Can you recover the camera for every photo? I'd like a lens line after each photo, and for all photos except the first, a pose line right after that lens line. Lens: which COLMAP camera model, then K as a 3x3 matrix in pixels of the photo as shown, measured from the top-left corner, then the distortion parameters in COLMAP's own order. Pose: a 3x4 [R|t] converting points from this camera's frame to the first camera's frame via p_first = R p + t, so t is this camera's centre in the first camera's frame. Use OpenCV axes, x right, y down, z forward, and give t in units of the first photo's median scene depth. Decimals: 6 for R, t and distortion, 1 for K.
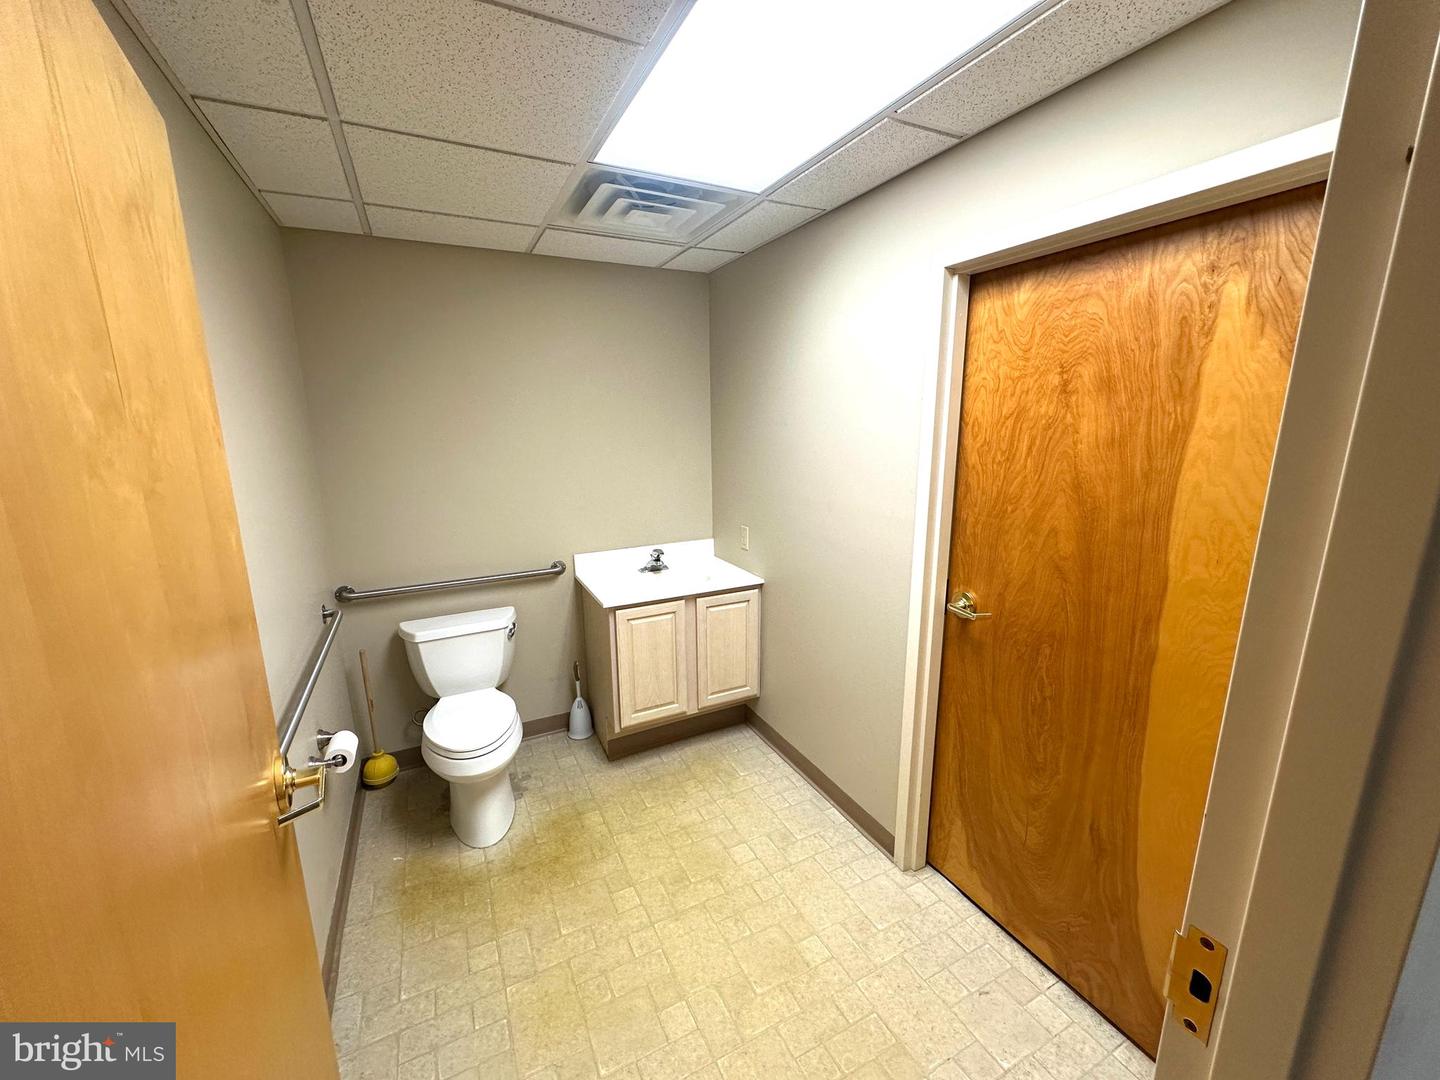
lens RADIAL K [[573.5, 0, 718.4], [0, 573.5, 538.2], [0, 0, 1]] dist [-0.000924, 0.000243]
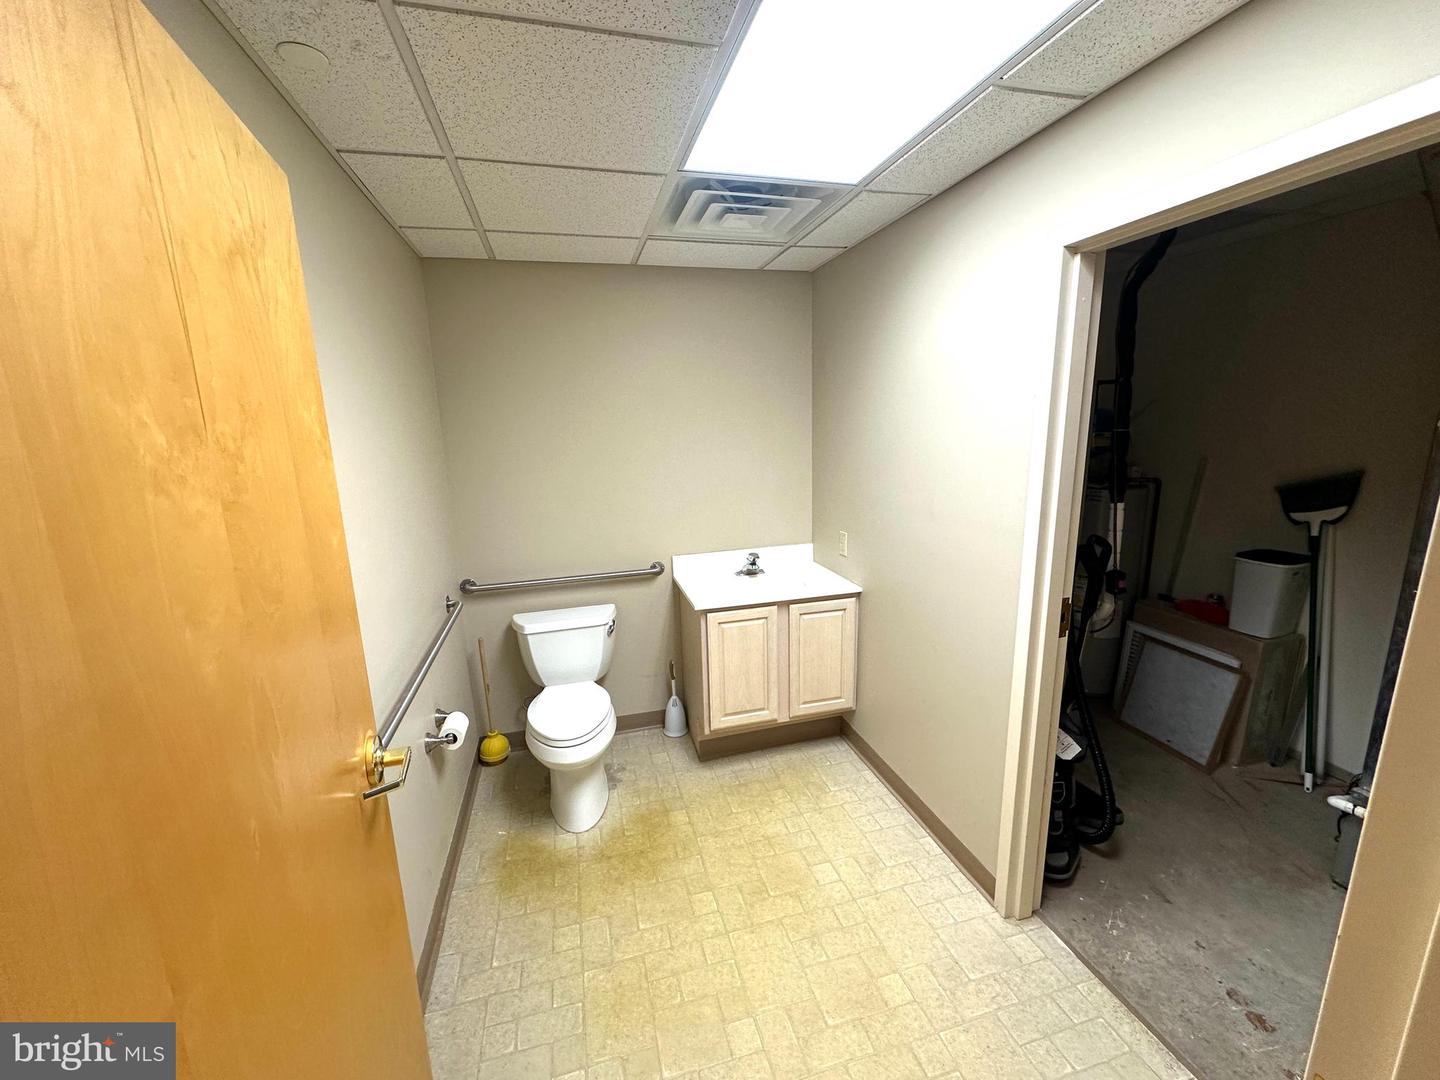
lens RADIAL K [[573.5, 0, 717.5], [0, 573.5, 538.5], [0, 0, 1]] dist [-0.000924, 0.000243]
pose [[0.979036, 0.022256, -0.202465, 0.053800], [-0.022403, 0.999748, 0.001562, -0.009644], [0.202449, 0.003007, 0.979288, 0.023202]]
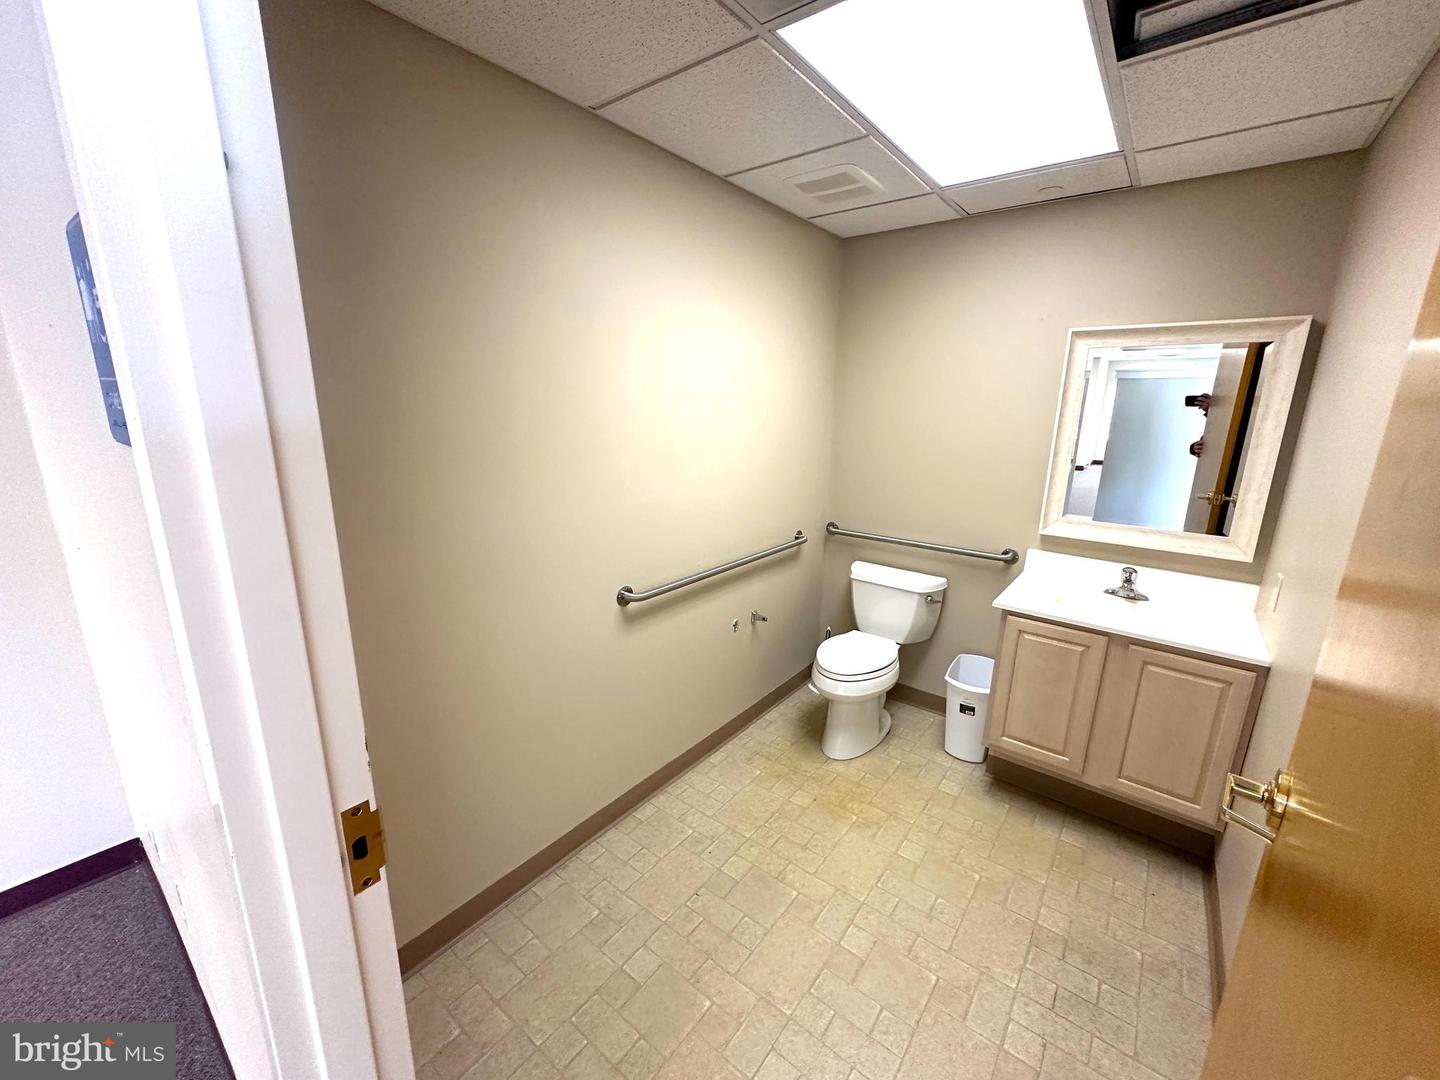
lens RADIAL K [[573.5, 0, 713.5], [0, 573.5, 541.7], [0, 0, 1]] dist [-0.000924, 0.000243]
pose [[0.420179, 0.246504, -0.873319, 0.500468], [-0.211271, 0.962524, 0.170034, -0.046078], [0.882504, 0.113063, 0.456512, 0.263262]]
